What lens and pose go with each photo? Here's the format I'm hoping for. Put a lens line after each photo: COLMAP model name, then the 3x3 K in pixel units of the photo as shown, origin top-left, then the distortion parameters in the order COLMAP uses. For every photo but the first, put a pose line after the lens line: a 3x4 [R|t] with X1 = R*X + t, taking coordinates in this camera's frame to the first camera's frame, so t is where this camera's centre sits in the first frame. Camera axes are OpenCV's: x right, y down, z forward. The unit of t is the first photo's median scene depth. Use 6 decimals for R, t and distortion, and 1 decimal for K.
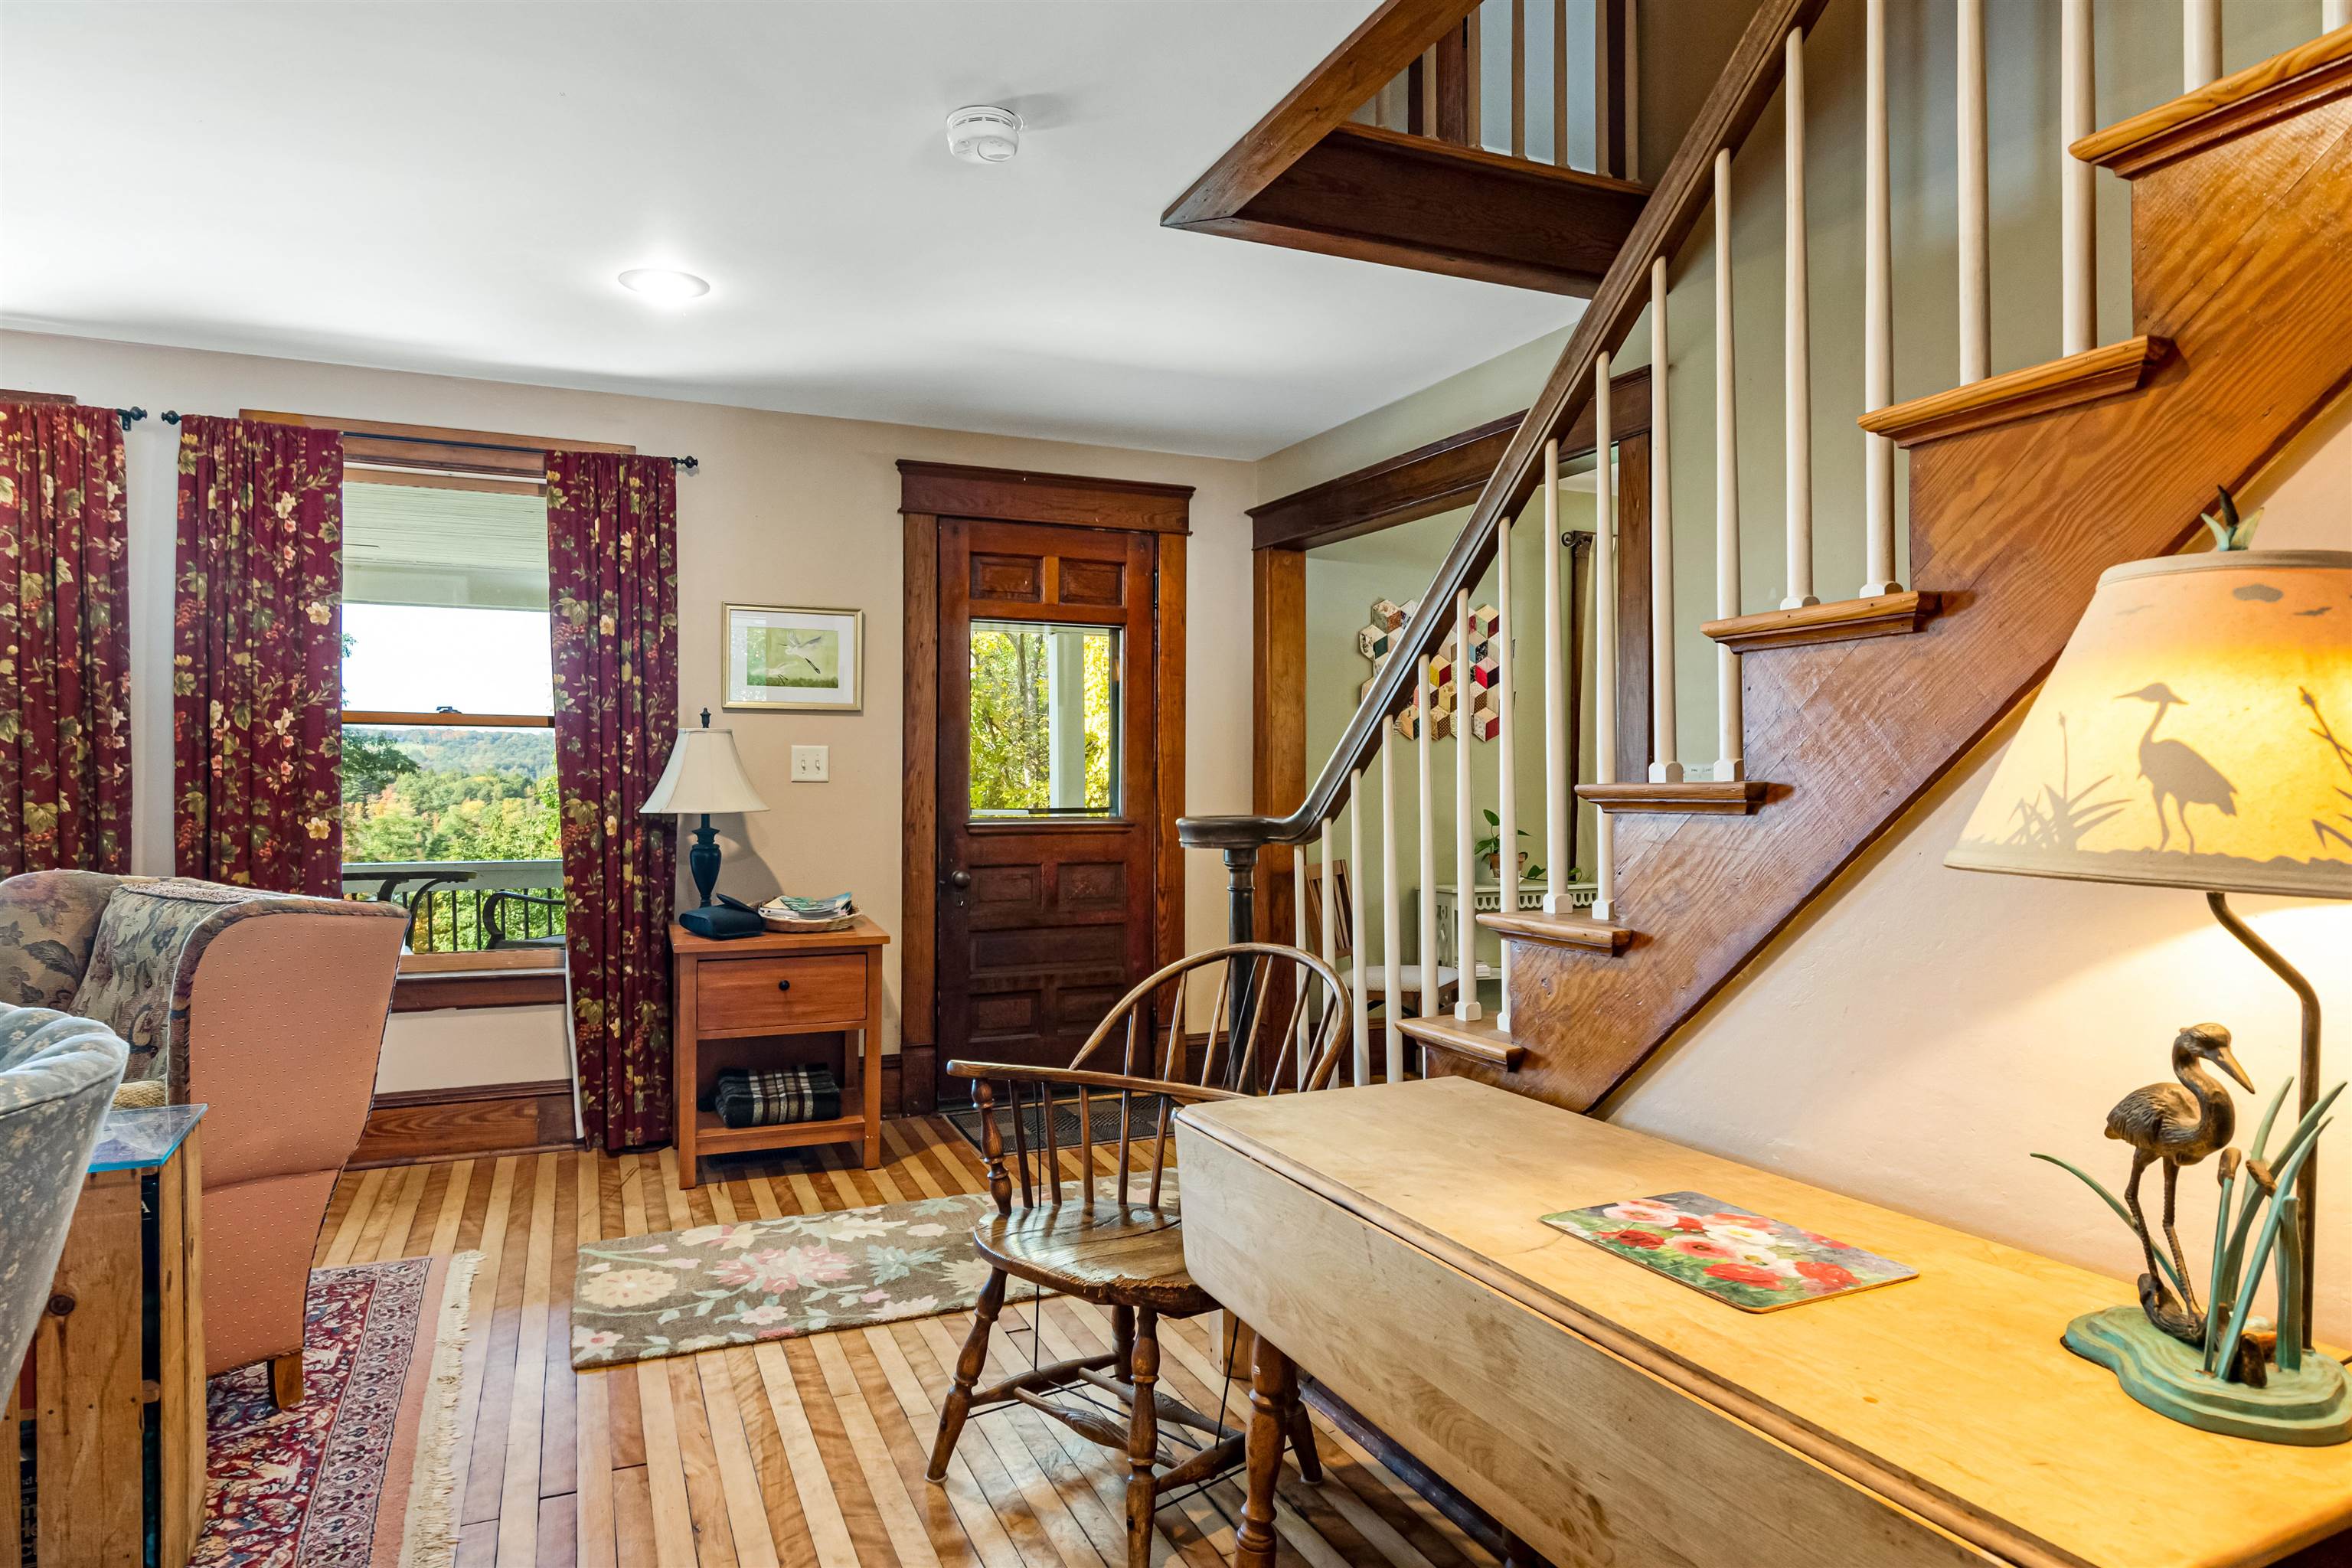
lens RADIAL K [[1376.8, 0, 1173.2], [0, 1376.8, 780.0], [0, 0, 1]] dist [-0.002309, -0.000243]
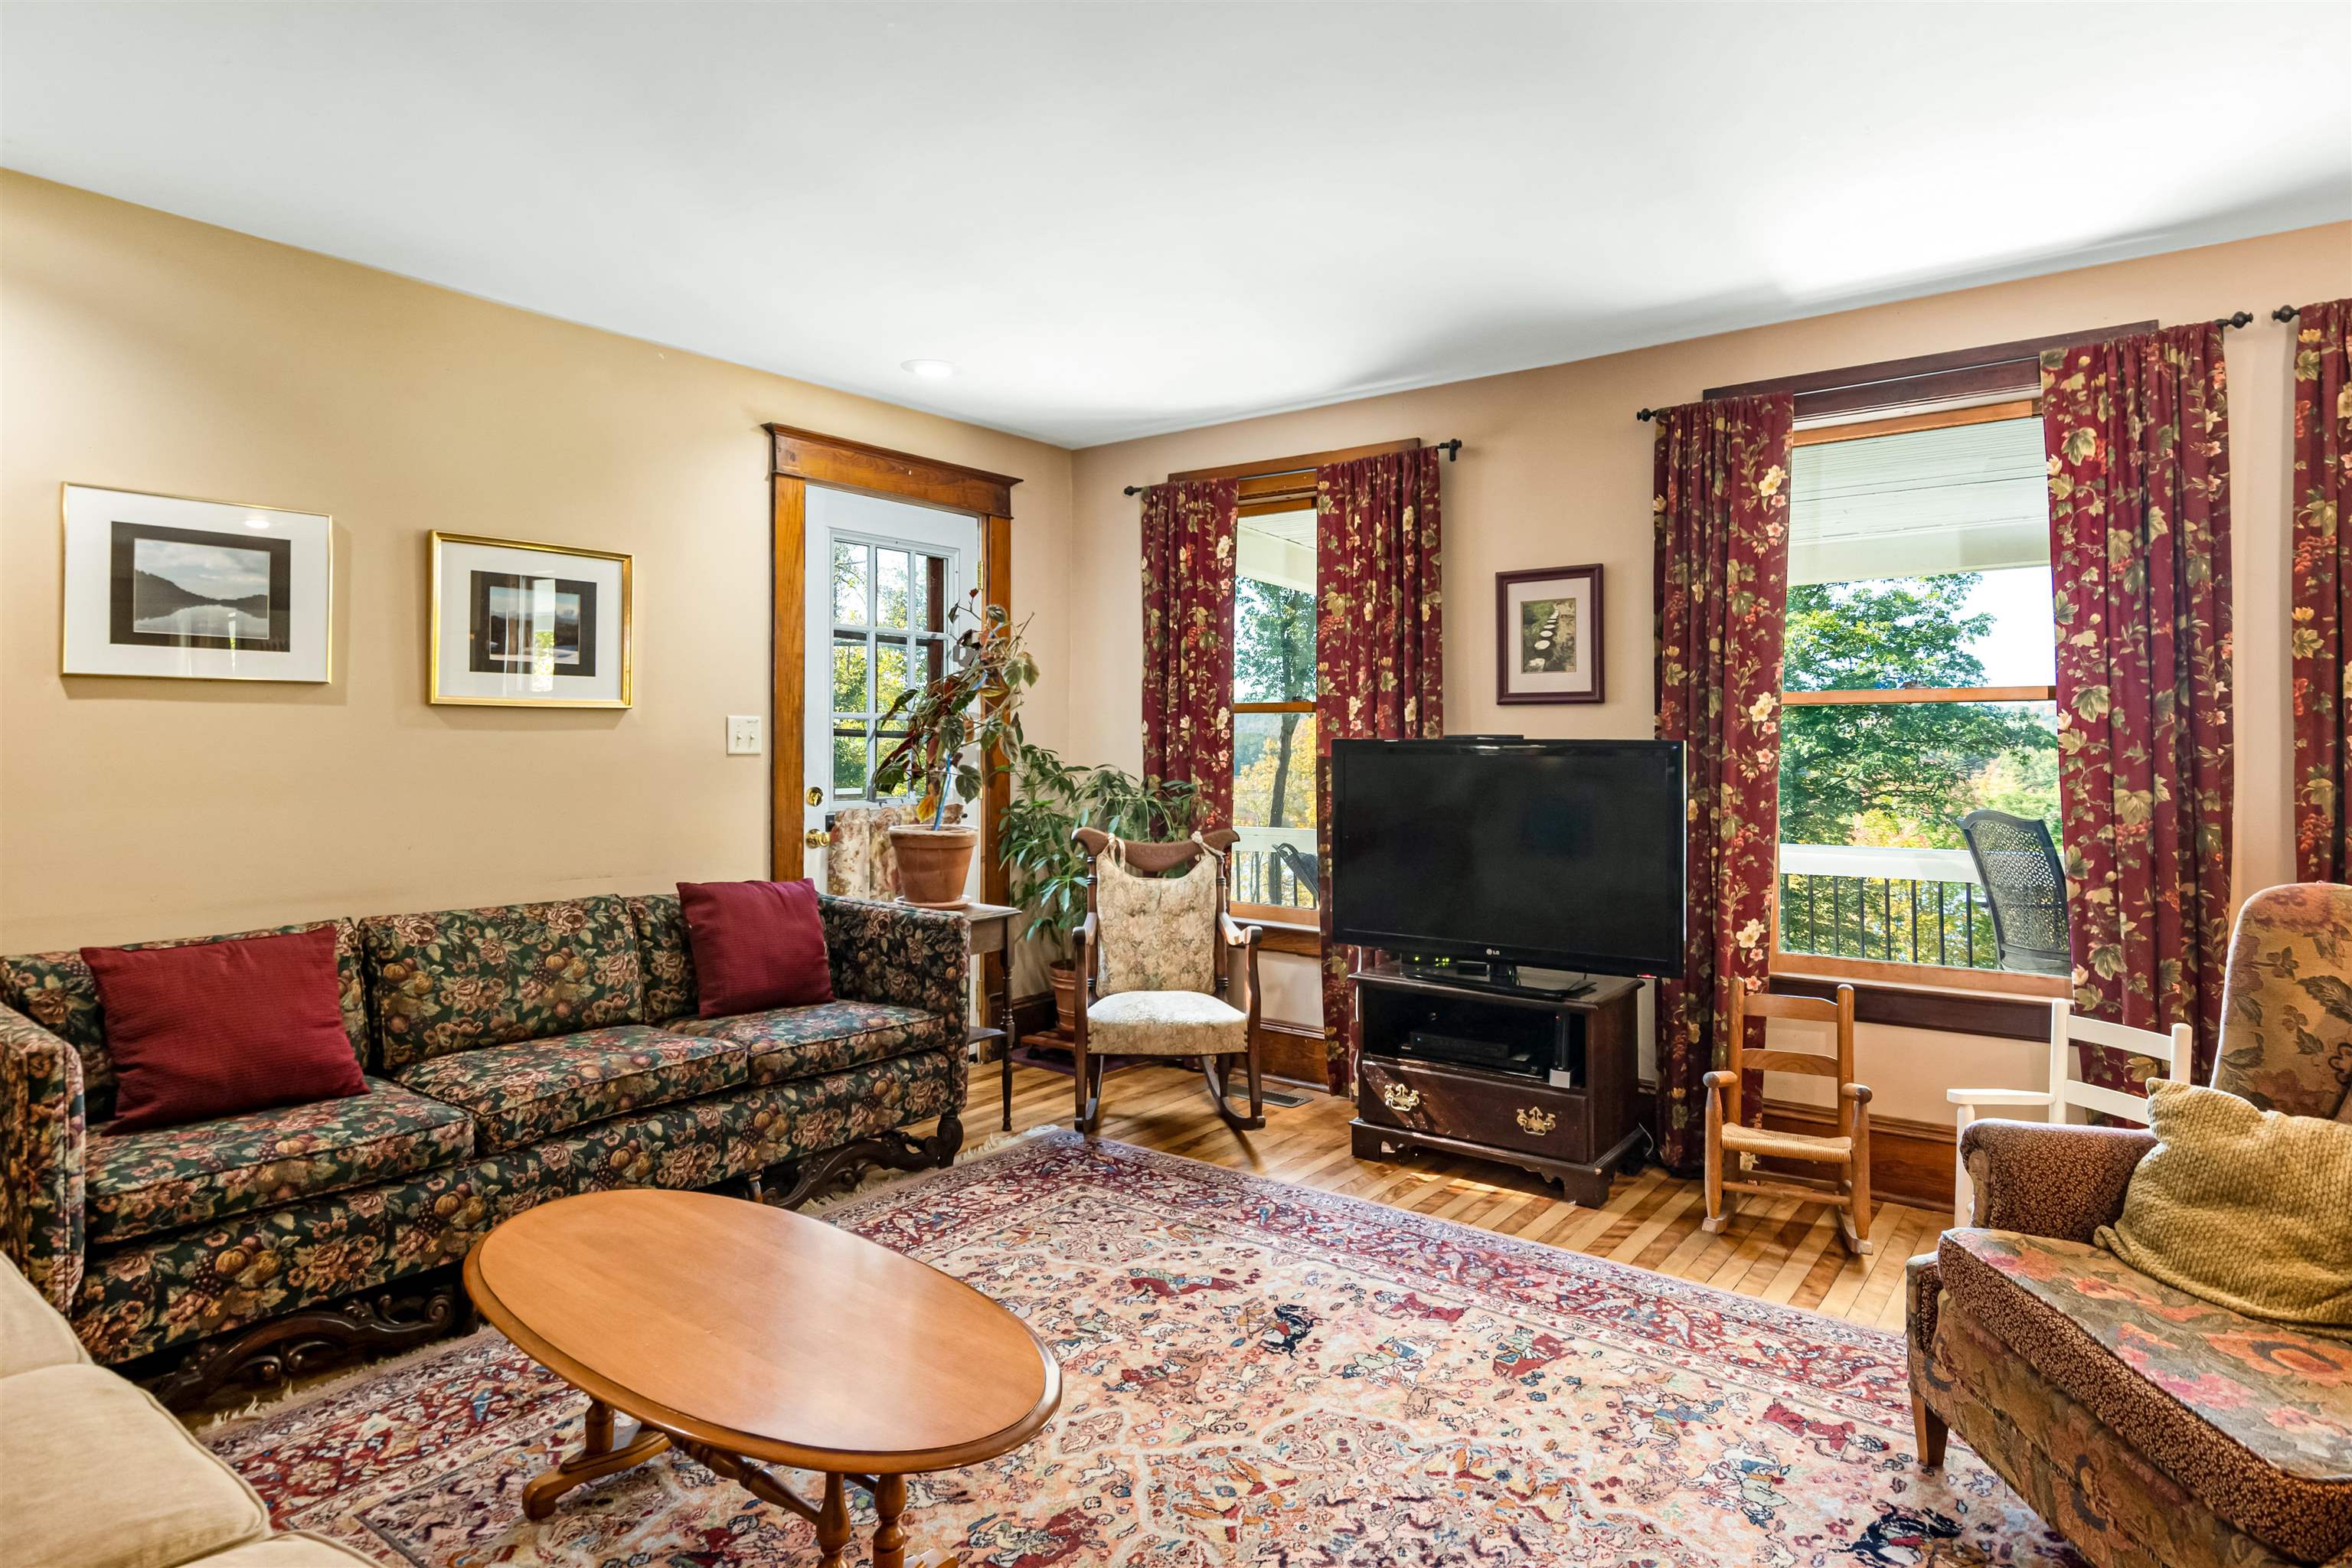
lens RADIAL K [[1324.9, 0, 1179.8], [0, 1324.9, 734.0], [0, 0, 1]] dist [0.000787, -0.001337]
pose [[0.475515, -0.016701, -0.879549, -0.364425], [0.002215, 0.999839, -0.017788, -0.005374], [0.879705, 0.006510, 0.475476, 0.063162]]
